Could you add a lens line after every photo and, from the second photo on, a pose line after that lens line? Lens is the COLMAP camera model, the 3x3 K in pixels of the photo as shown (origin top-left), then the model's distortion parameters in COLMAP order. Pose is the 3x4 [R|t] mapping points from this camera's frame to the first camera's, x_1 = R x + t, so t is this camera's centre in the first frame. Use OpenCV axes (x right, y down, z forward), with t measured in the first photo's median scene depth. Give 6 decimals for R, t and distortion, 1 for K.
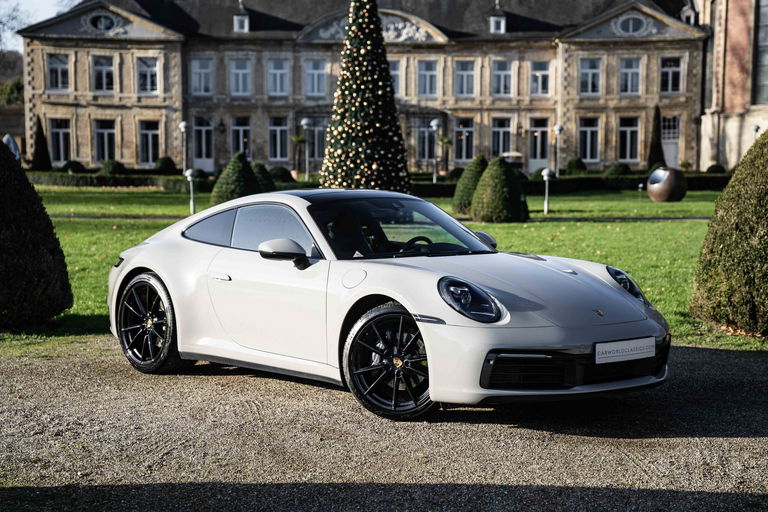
lens RADIAL K [[1323.5, 0, 372.2], [0, 1323.5, 252.8], [0, 0, 1]] dist [0.307623, 0.033309]
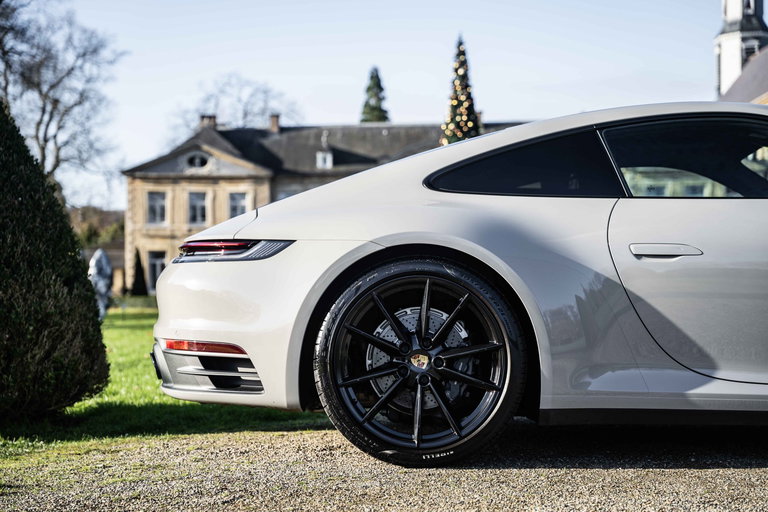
lens RADIAL K [[1174.1, 0, 384.0], [0, 1174.1, 256.0], [0, 0, 1]] dist [0.312219, -0.086478]
pose [[0.999043, -0.014470, -0.041273, -0.011991], [0.010129, 0.994579, -0.103493, 0.005079], [0.042547, 0.102976, 0.993773, 0.068458]]
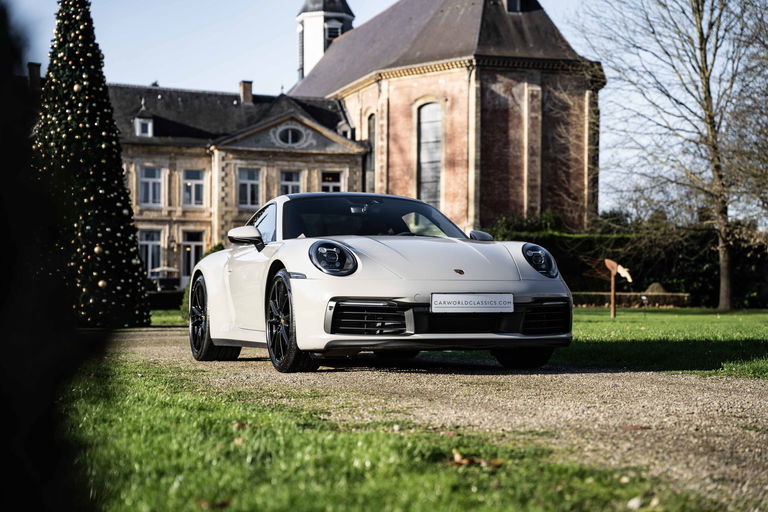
lens RADIAL K [[1306.2, 0, 384.0], [0, 1306.2, 256.0], [0, 0, 1]] dist [0.359799, -0.026100]
pose [[0.950302, 0.010868, 0.311140, -0.029960], [0.019774, 0.995266, -0.095160, 0.003184], [-0.310701, 0.096583, 0.945588, 0.122139]]
